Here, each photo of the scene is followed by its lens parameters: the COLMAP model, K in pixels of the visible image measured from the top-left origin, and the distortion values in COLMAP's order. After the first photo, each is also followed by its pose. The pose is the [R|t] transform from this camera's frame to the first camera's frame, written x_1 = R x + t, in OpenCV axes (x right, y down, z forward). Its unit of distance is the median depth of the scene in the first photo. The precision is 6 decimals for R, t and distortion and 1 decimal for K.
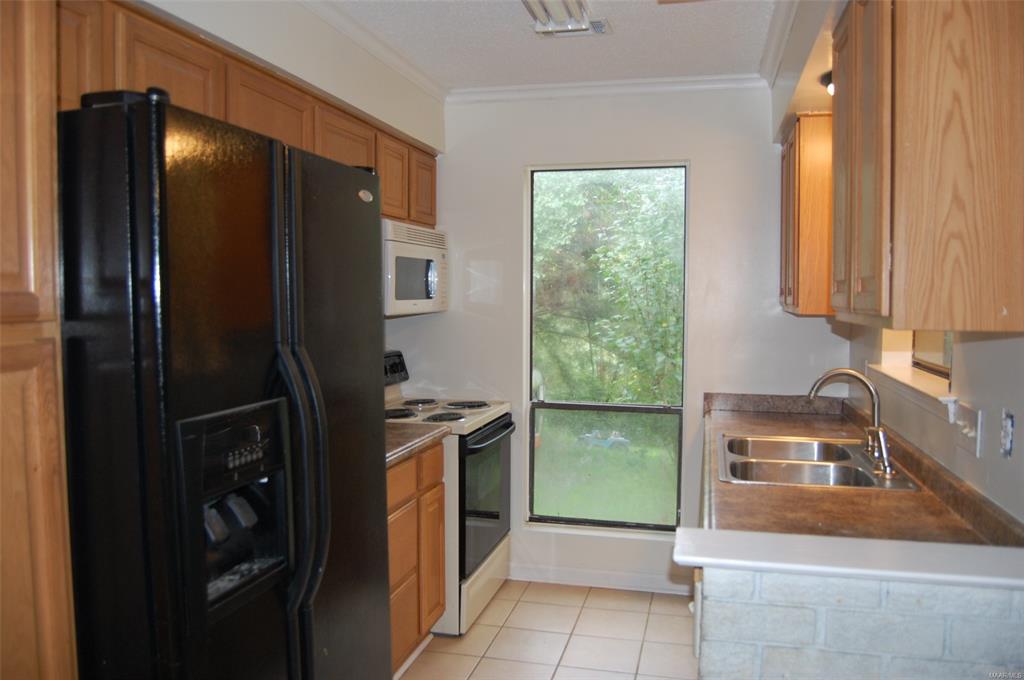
lens RADIAL K [[763.5, 0, 513.5], [0, 763.5, 339.2], [0, 0, 1]] dist [-0.042083, 0.011833]
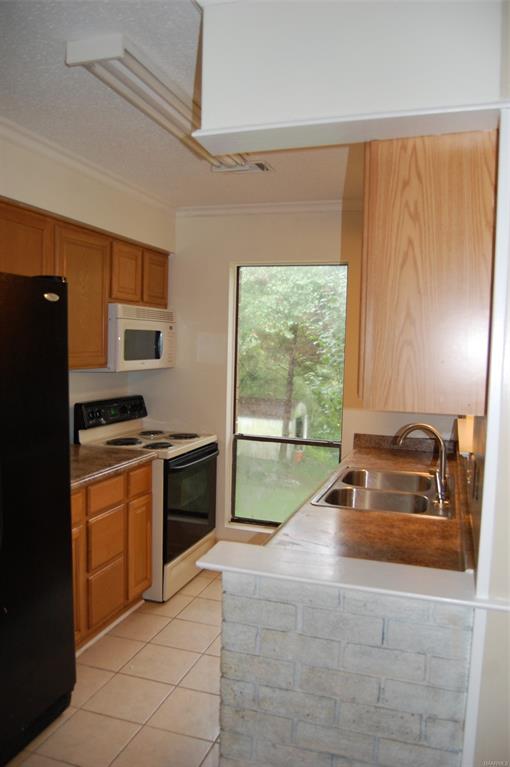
lens RADIAL K [[571.9, 0, 255.4], [0, 571.9, 382.3], [0, 0, 1]] dist [-0.042083, 0.011833]
pose [[0.996733, 0.026995, -0.076122, 0.168631], [-0.026275, 0.999600, 0.010444, -0.029331], [0.076374, -0.008409, 0.997044, -0.026856]]
